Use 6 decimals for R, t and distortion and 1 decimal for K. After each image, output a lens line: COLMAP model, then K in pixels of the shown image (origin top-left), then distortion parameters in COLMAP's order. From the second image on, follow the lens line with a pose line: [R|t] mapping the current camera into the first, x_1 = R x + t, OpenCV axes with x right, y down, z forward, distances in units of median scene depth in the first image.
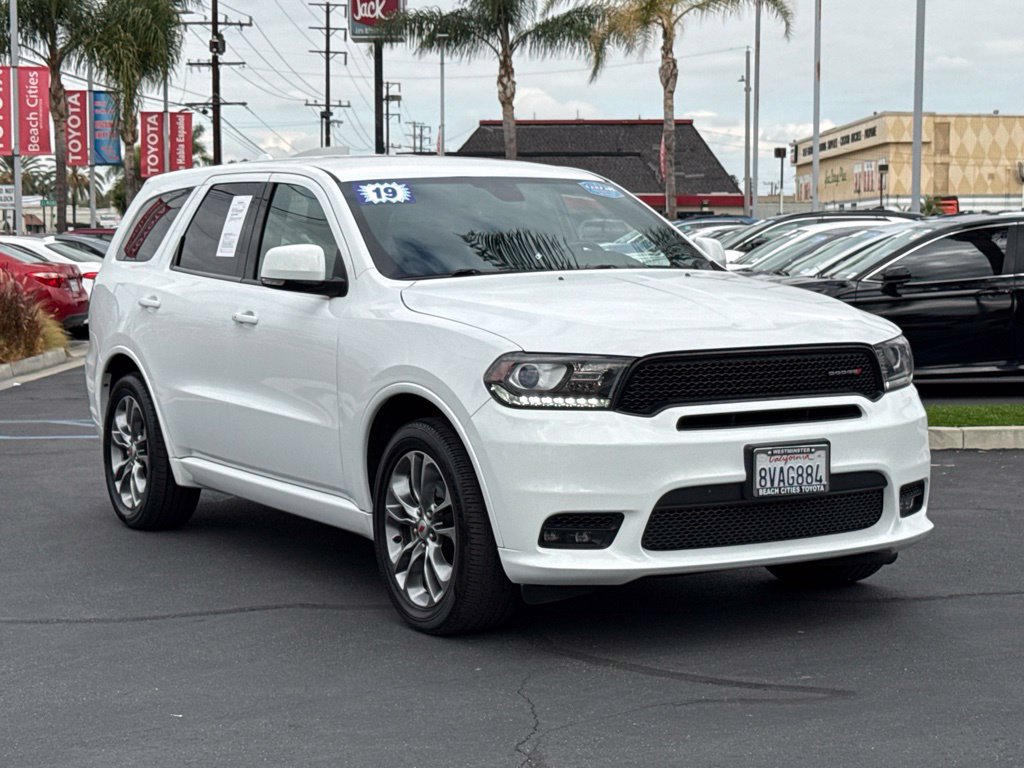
lens RADIAL K [[1973.2, 0, 509.0], [0, 1973.2, 390.3], [0, 0, 1]] dist [0.115733, 0.000000]
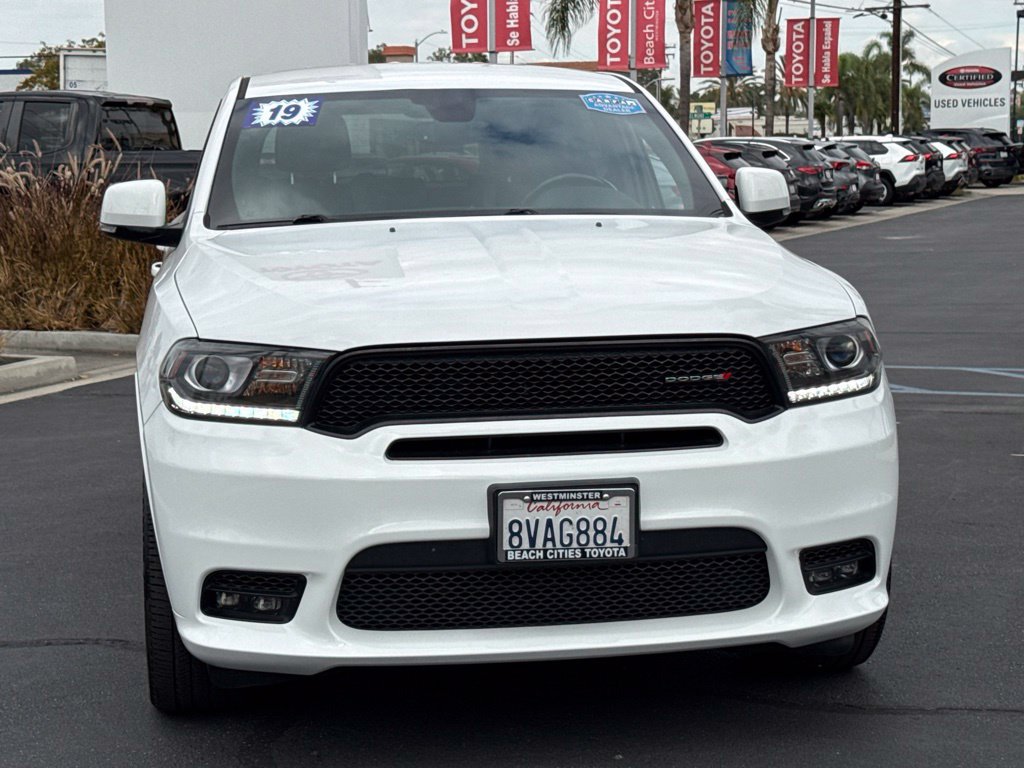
lens RADIAL K [[1973.2, 0, 514.5], [0, 1973.2, 384.4], [0, 0, 1]] dist [0.115733, 0.000000]
pose [[0.935395, 0.036513, -0.351714, 0.399852], [-0.021671, 0.998704, 0.046044, -0.041845], [0.352940, -0.035448, 0.934974, 0.407072]]
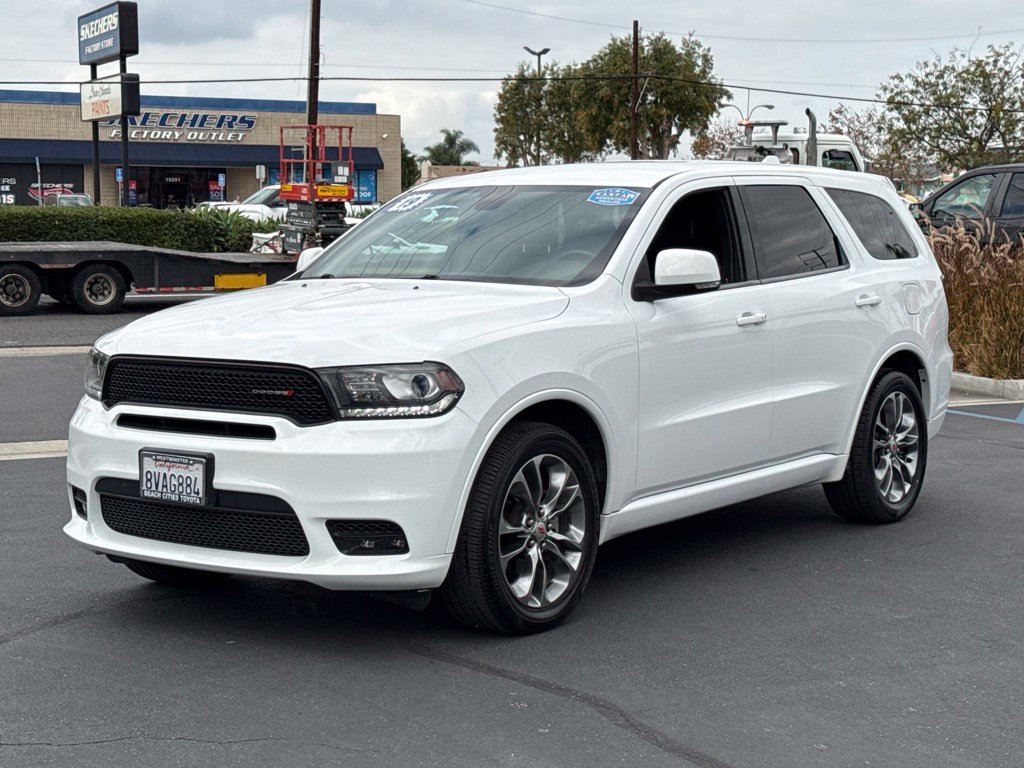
lens RADIAL K [[1860.2, 0, 512.5], [0, 1860.2, 383.3], [0, 0, 1]] dist [0.043083, 0.000000]
pose [[0.426844, 0.091683, -0.899666, 1.212246], [-0.076205, 0.994956, 0.065239, -0.095655], [0.901109, 0.040712, 0.431677, 0.816858]]
